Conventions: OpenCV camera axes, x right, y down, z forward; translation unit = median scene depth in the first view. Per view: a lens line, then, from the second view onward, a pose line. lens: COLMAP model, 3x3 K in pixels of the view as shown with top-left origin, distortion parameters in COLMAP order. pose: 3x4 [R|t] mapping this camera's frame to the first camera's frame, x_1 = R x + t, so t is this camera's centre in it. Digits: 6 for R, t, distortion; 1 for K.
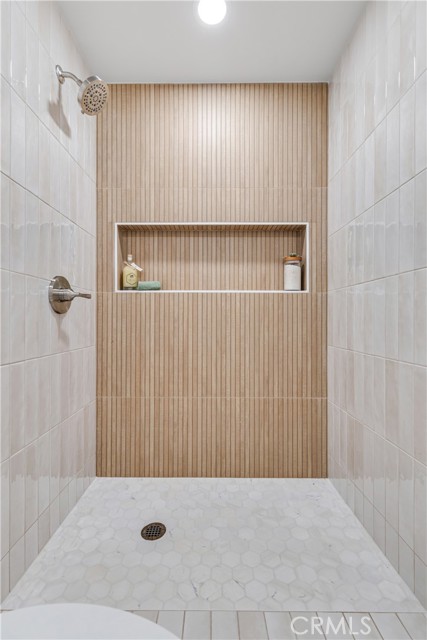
lens RADIAL K [[287.4, 0, 212.6], [0, 287.4, 318.9], [0, 0, 1]] dist [0.004882, -0.000448]
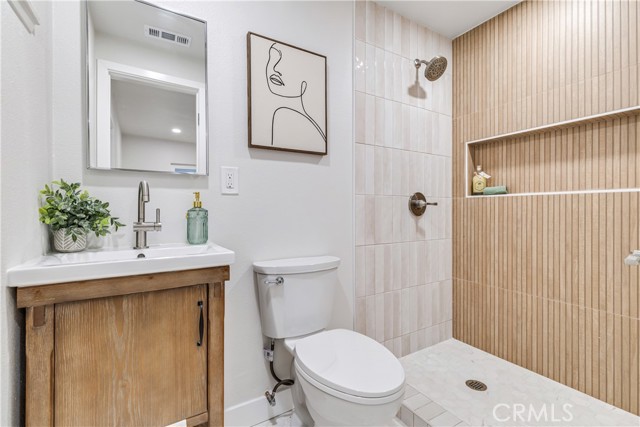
lens RADIAL K [[285.8, 0, 321.8], [0, 285.8, 210.9], [0, 0, 1]] dist [0.003319, 0.000052]
pose [[0.522026, 0.001380, -0.852928, 0.403713], [0.003573, 0.999986, 0.003805, -0.041405], [0.852922, -0.005034, 0.522014, -0.197020]]
